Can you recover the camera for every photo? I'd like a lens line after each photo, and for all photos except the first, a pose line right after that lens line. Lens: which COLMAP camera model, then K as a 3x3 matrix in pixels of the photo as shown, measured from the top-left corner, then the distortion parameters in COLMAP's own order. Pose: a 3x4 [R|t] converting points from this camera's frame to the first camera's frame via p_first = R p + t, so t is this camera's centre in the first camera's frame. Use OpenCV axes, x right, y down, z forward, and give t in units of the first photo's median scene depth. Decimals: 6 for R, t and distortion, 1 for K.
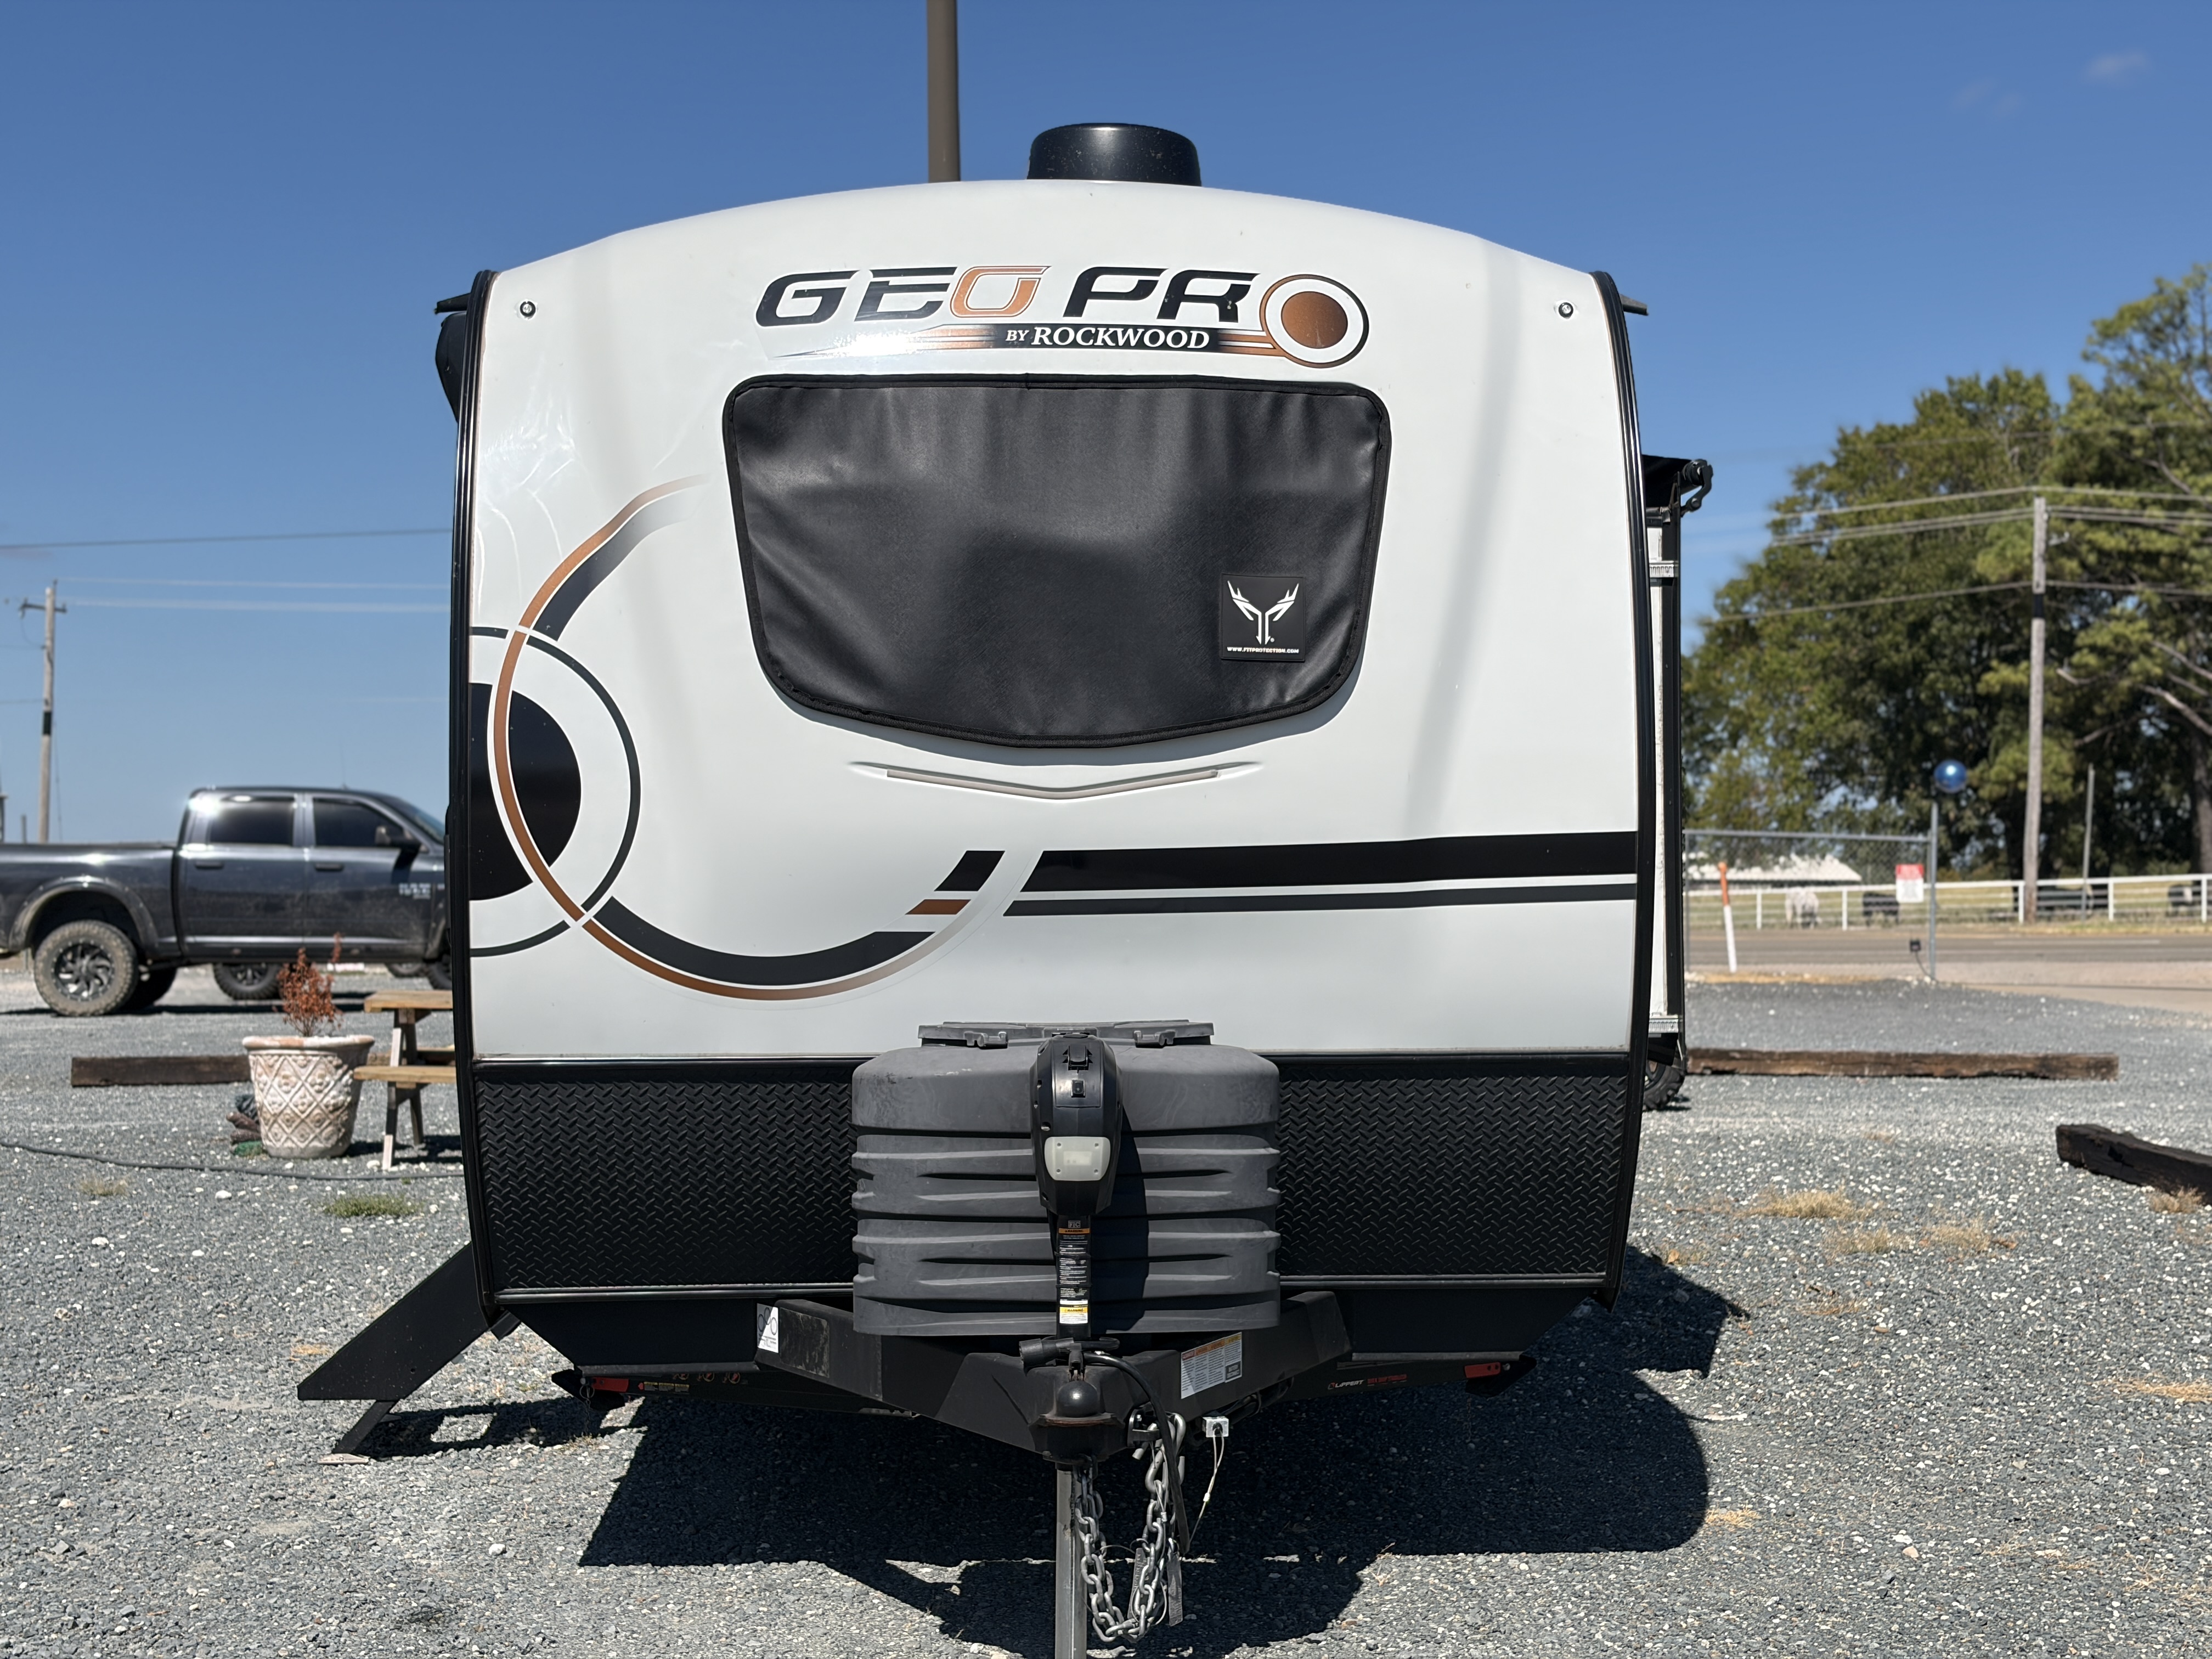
lens RADIAL K [[3342.9, 0, 1106.0], [0, 3342.9, 829.5], [0, 0, 1]] dist [0.297664, -1.382554]
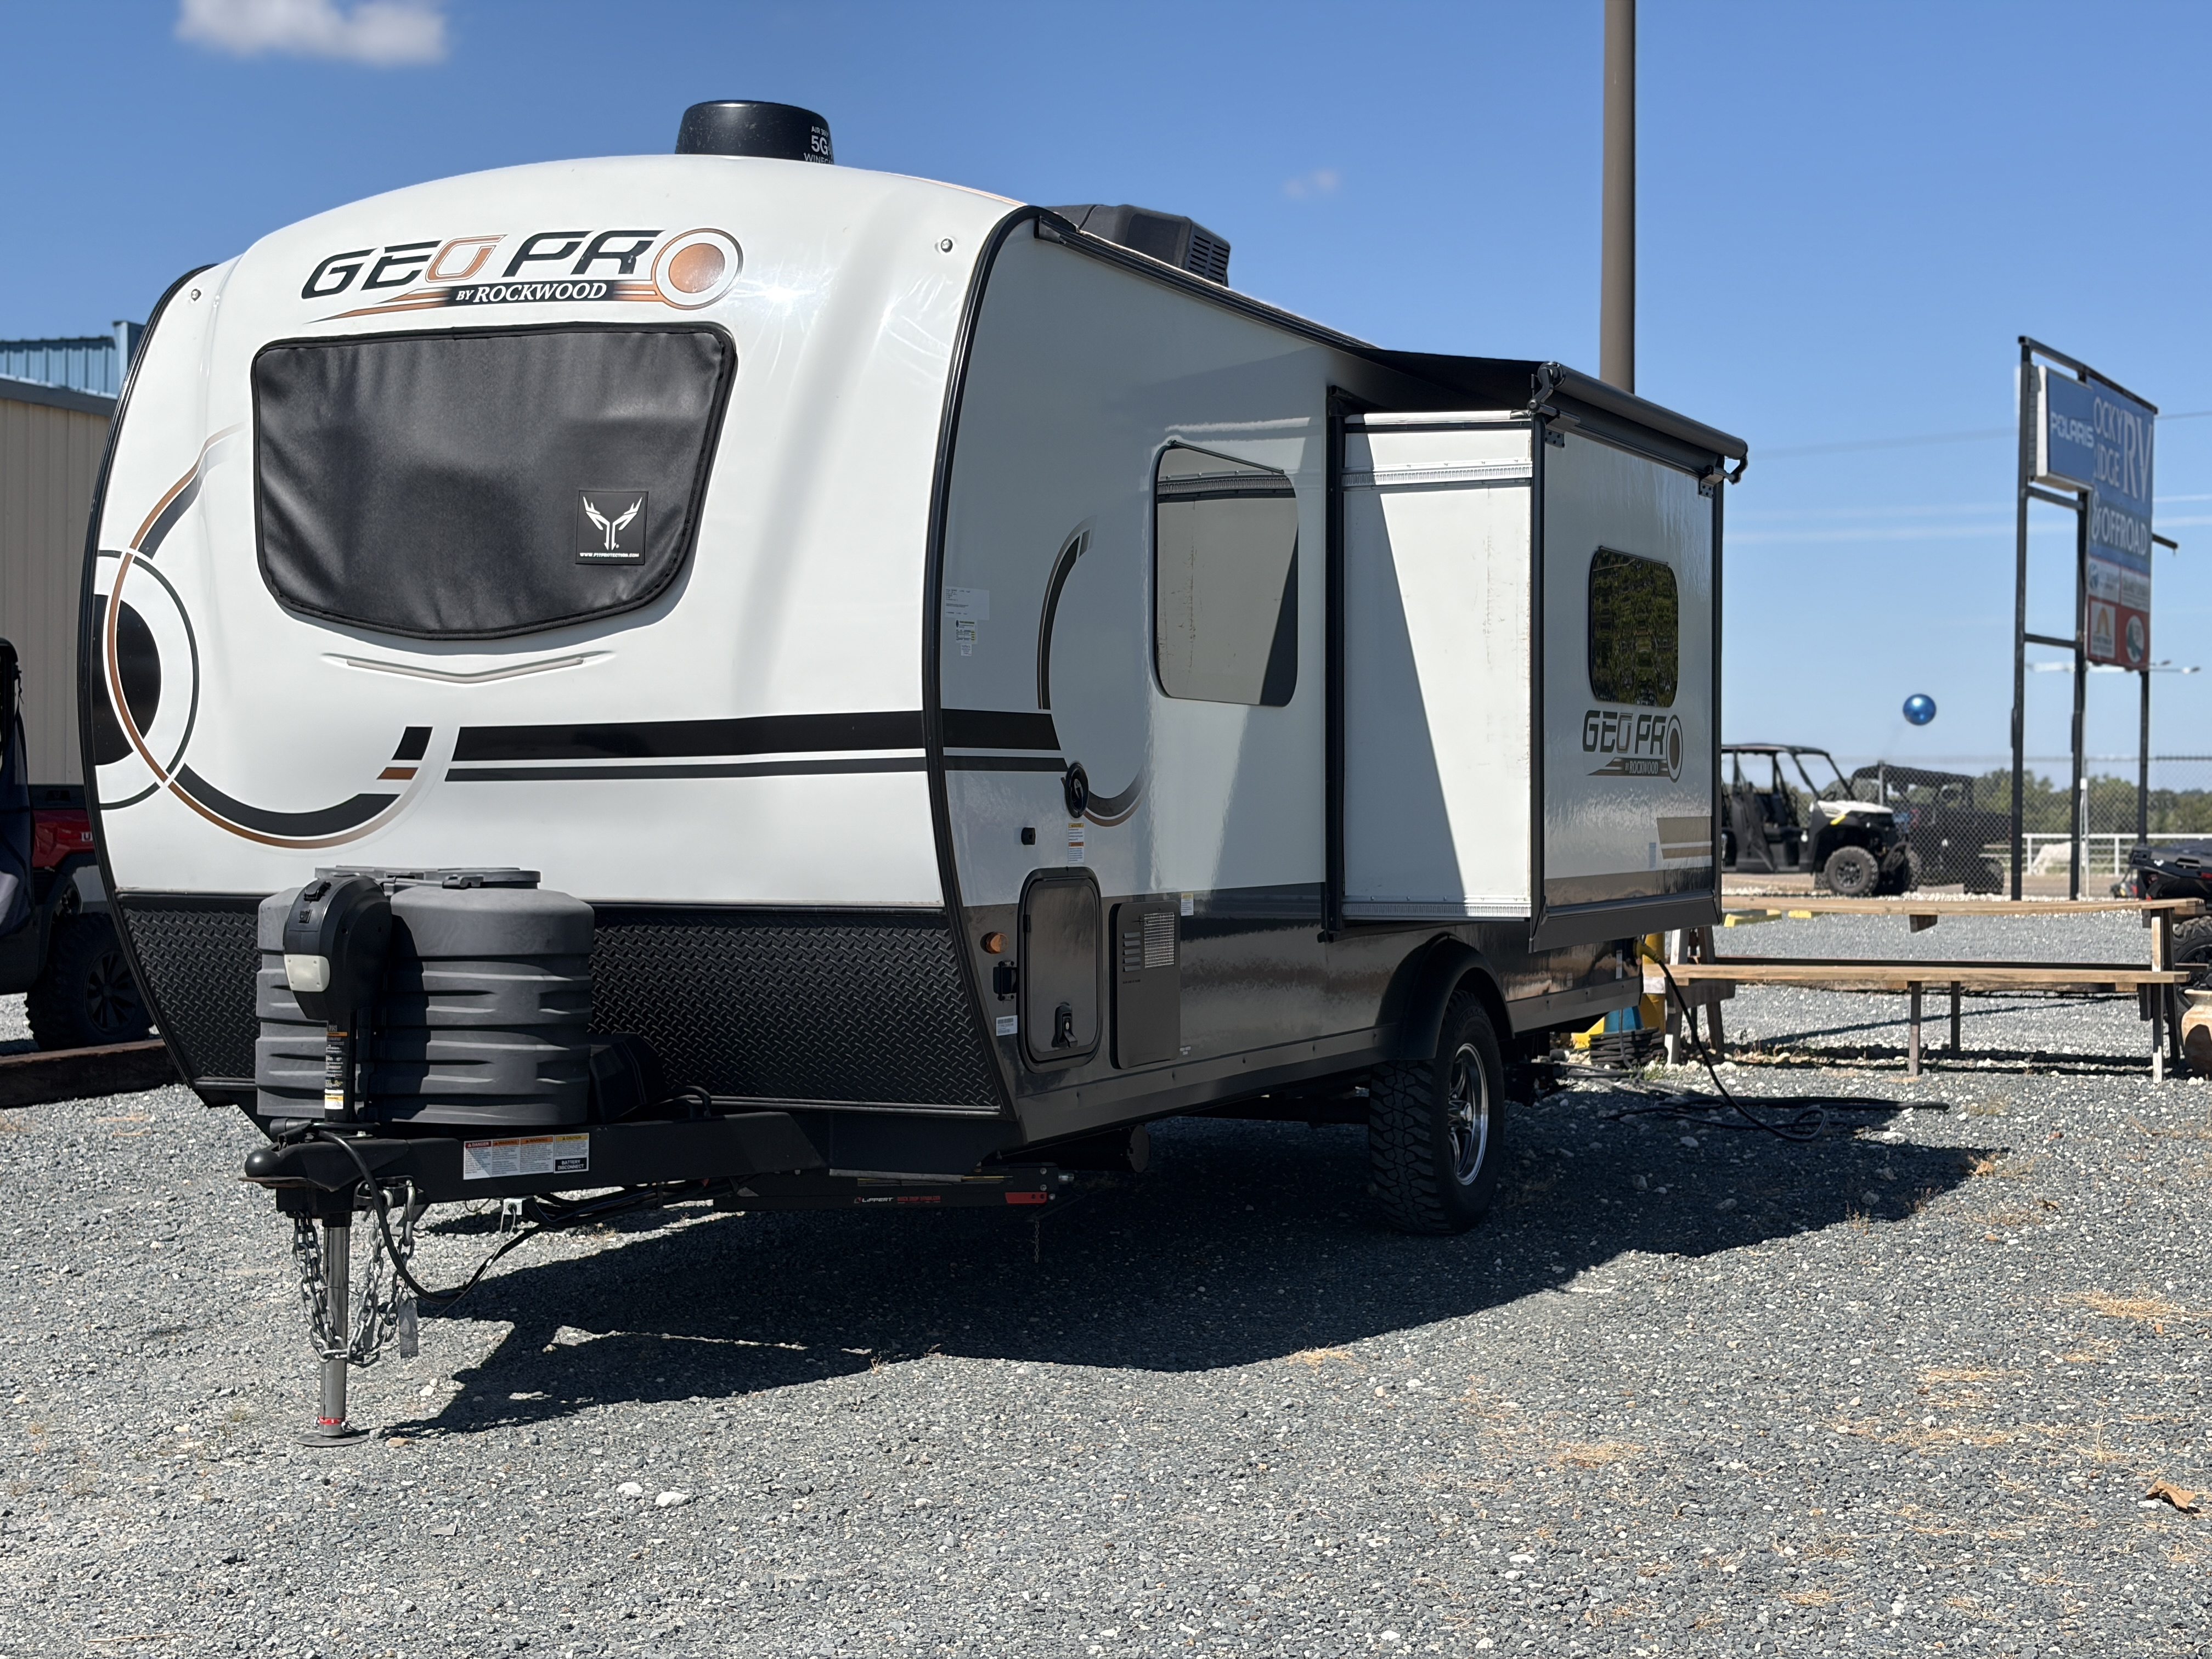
lens RADIAL K [[3342.9, 0, 1106.0], [0, 3342.9, 829.5], [0, 0, 1]] dist [0.297664, -1.382554]
pose [[0.896193, 0.012865, -0.443477, 0.719857], [-0.003628, 0.999759, 0.021670, 0.016035], [0.443649, -0.017812, 0.896024, 0.020333]]
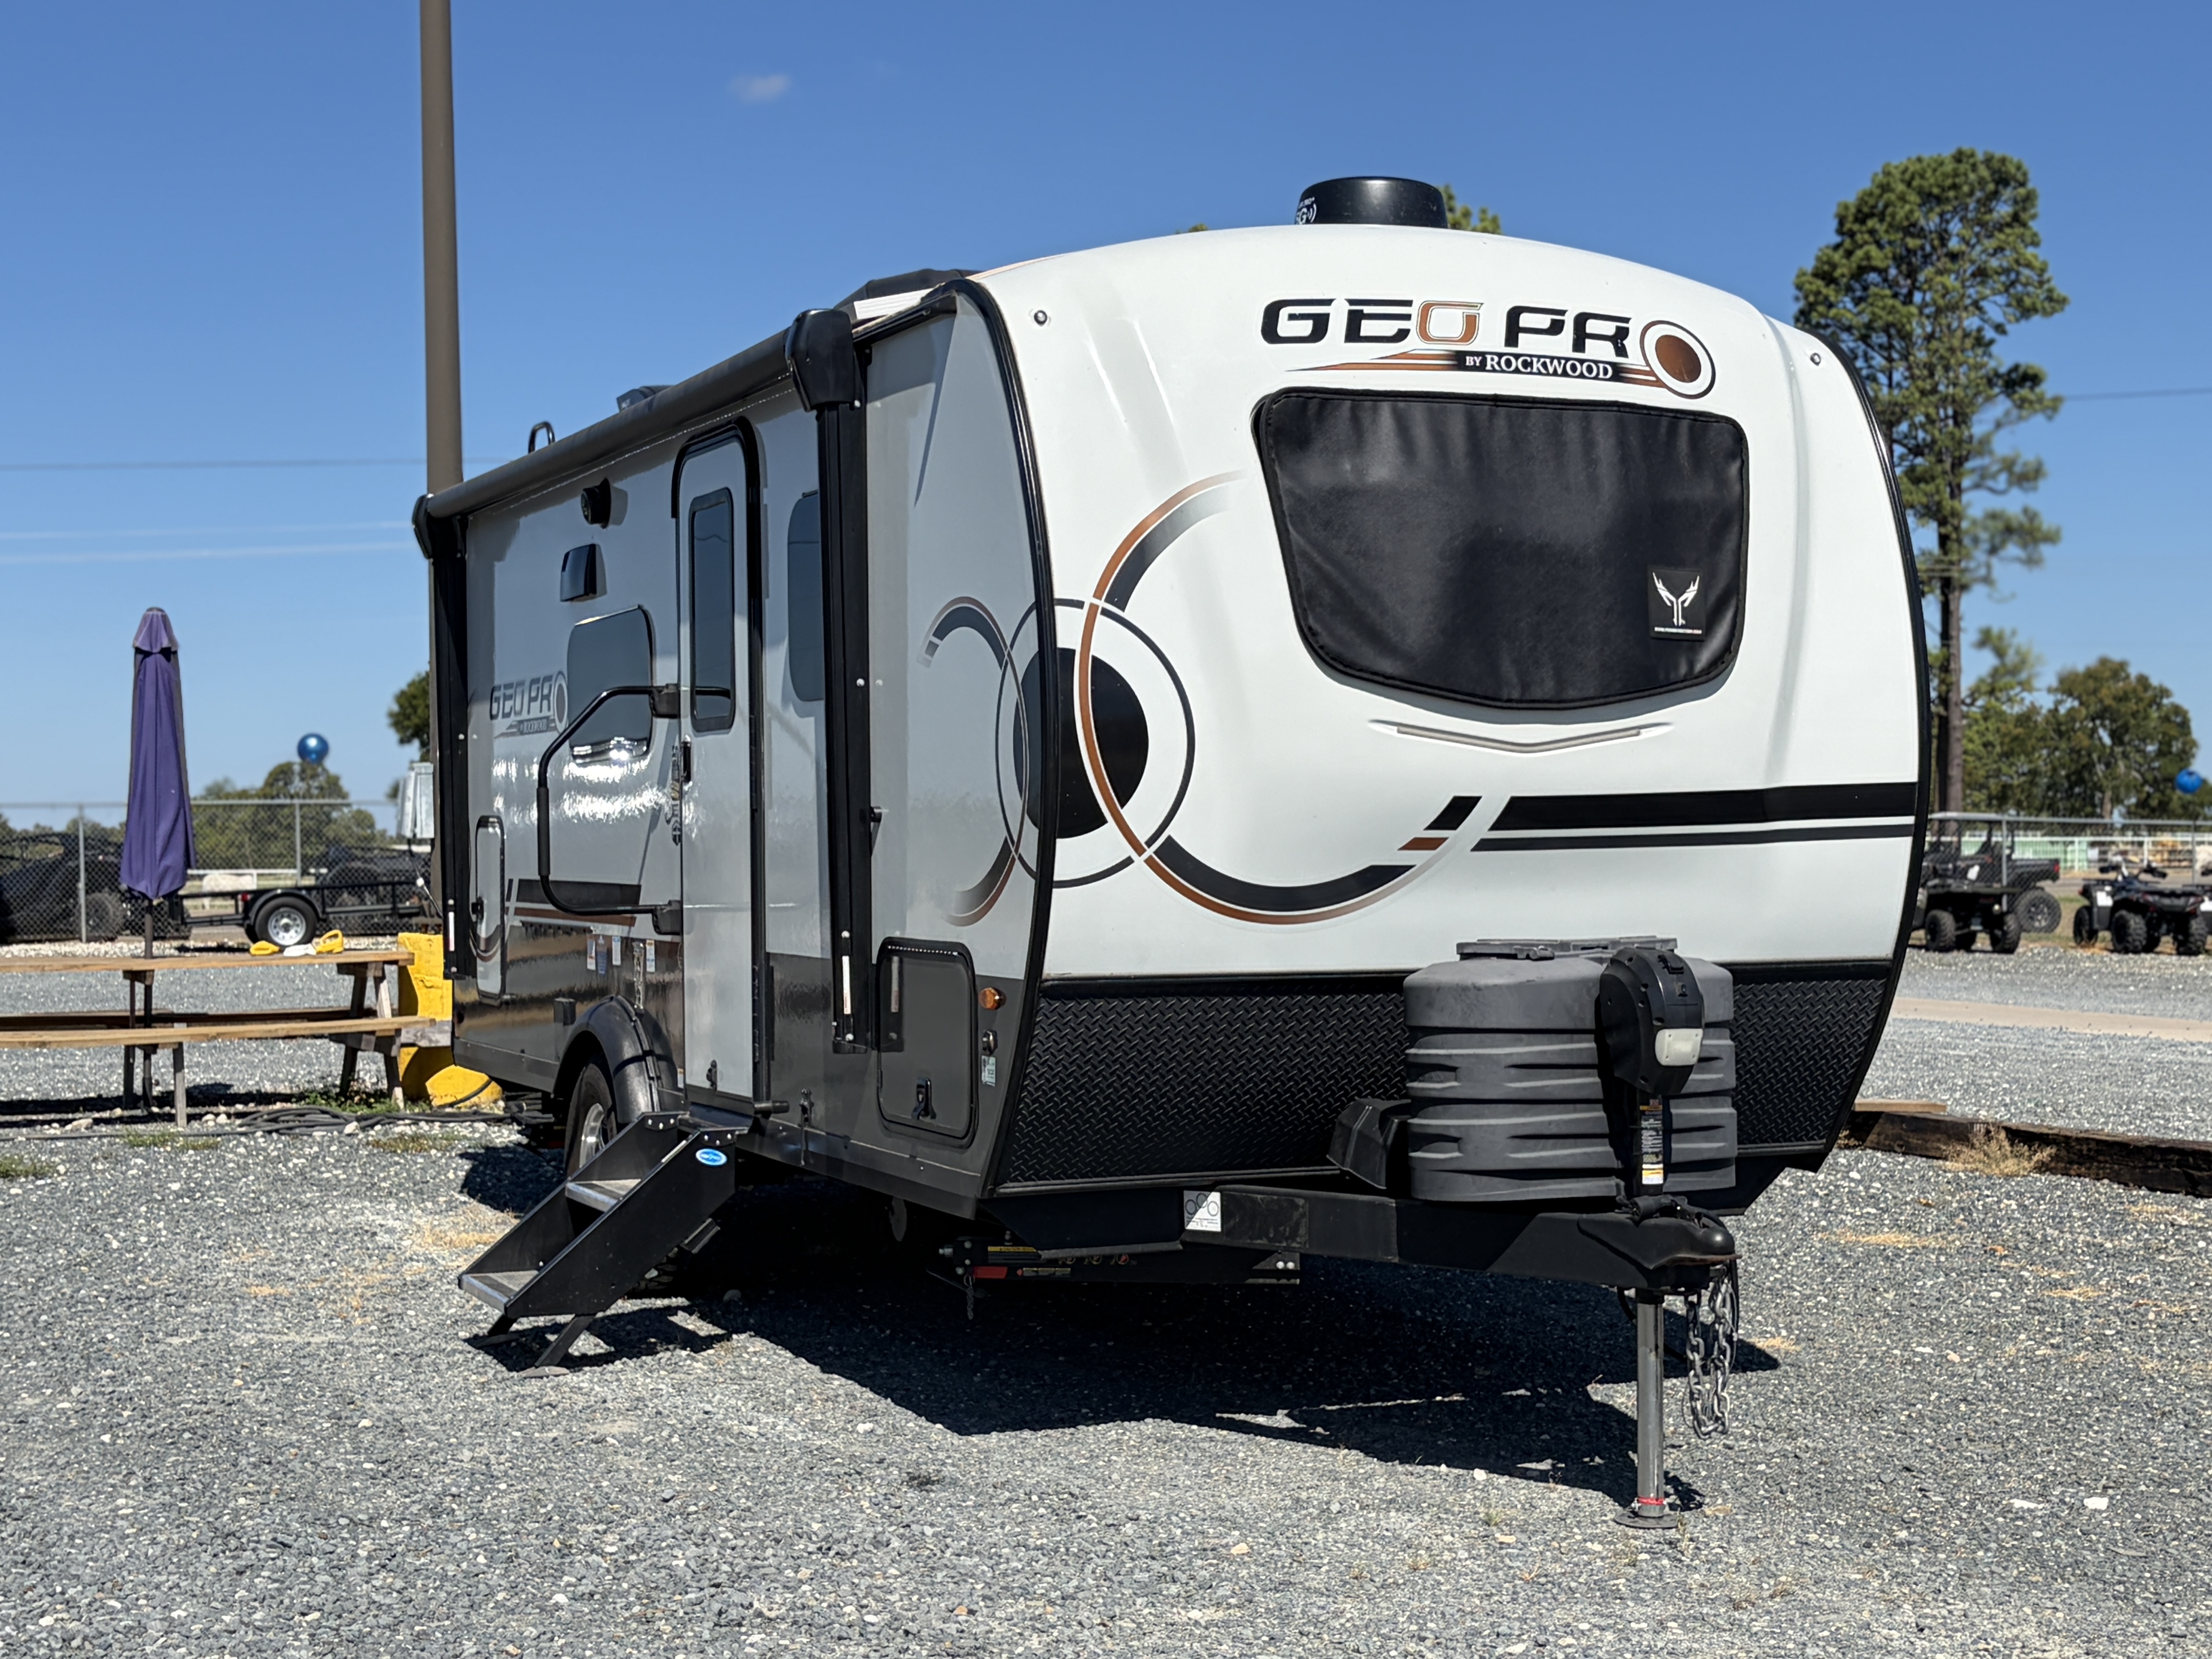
lens RADIAL K [[3205.9, 0, 1106.0], [0, 3205.9, 829.5], [0, 0, 1]] dist [0.206165, -0.043194]
pose [[0.935600, -0.000875, 0.353060, -0.553887], [-0.001566, 0.999977, 0.006627, 0.010749], [-0.353057, -0.006753, 0.935577, -0.018996]]
